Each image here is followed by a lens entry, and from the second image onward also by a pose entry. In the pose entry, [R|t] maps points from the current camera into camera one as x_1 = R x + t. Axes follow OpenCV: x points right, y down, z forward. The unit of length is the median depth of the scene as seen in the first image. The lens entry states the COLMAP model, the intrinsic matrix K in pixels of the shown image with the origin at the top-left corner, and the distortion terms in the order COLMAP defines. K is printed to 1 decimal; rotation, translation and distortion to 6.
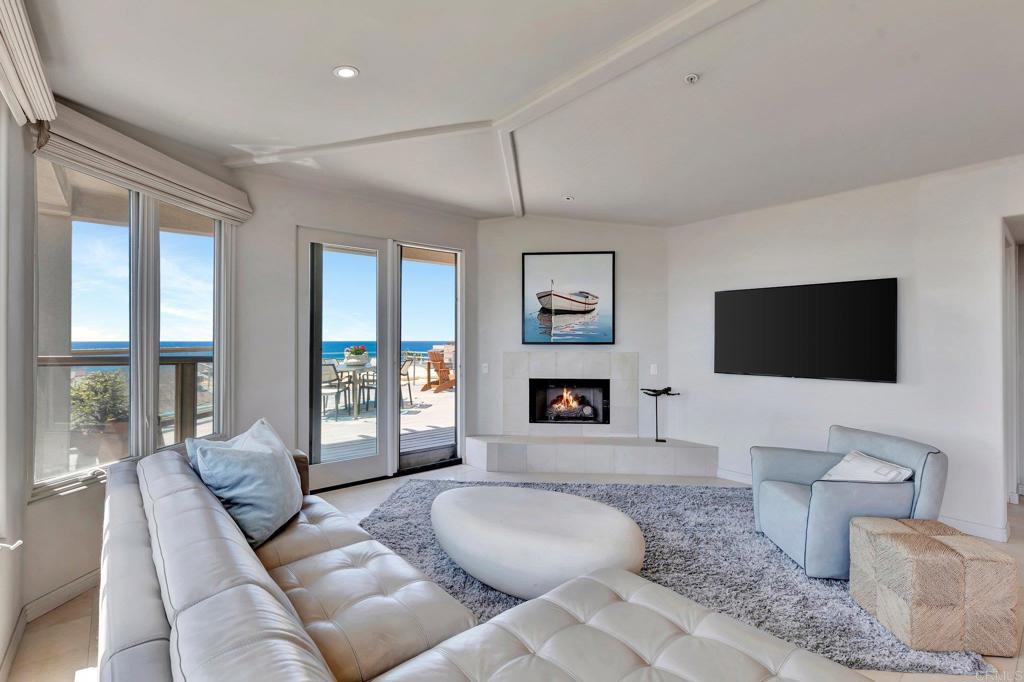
lens RADIAL K [[468.0, 0, 512.0], [0, 468.0, 341.0], [0, 0, 1]] dist [0.002699, 0.000222]
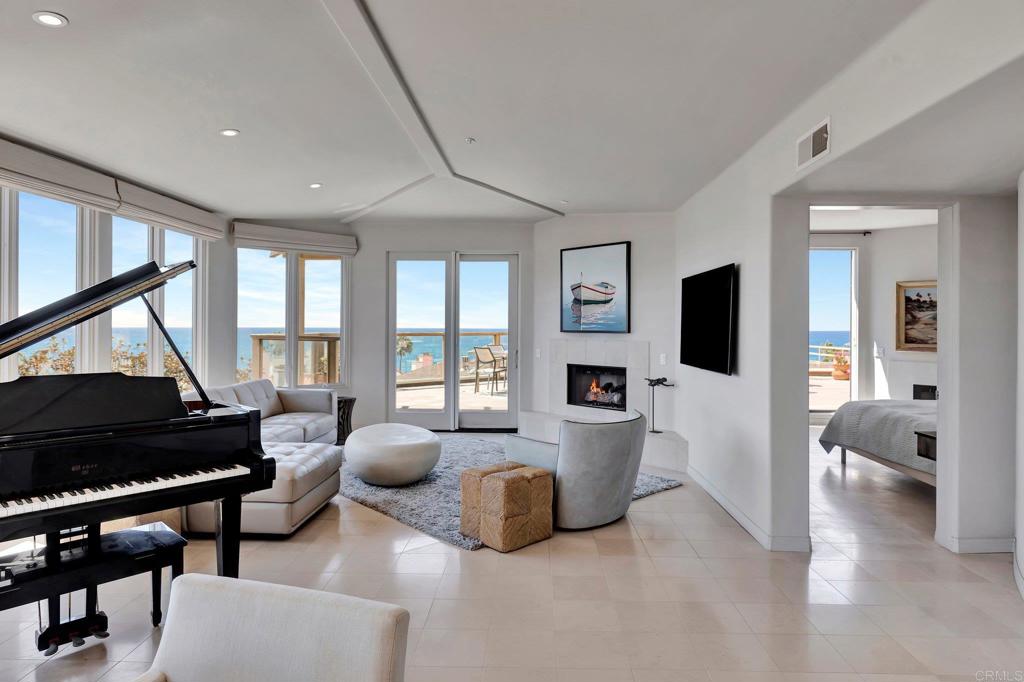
lens RADIAL K [[596.9, 0, 514.3], [0, 596.9, 331.5], [0, 0, 1]] dist [-0.007932, -0.001570]
pose [[0.746140, 0.008705, -0.665732, 0.886290], [-0.007275, 0.999961, 0.004920, -0.000841], [0.665749, 0.001172, 0.746175, -0.123742]]
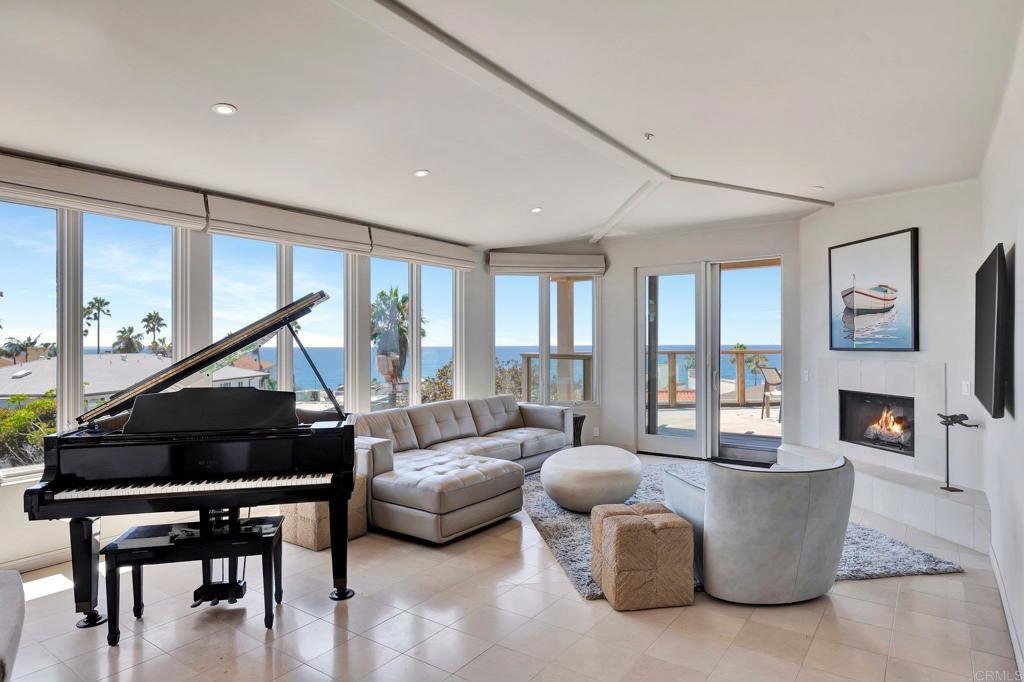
lens RADIAL K [[581.4, 0, 519.0], [0, 581.4, 344.0], [0, 0, 1]] dist [-0.004379, -0.000979]
pose [[0.254434, -0.002414, -0.967087, 0.949443], [0.000882, 0.999997, -0.002265, -0.002724], [0.967090, -0.000276, 0.254435, 0.148315]]
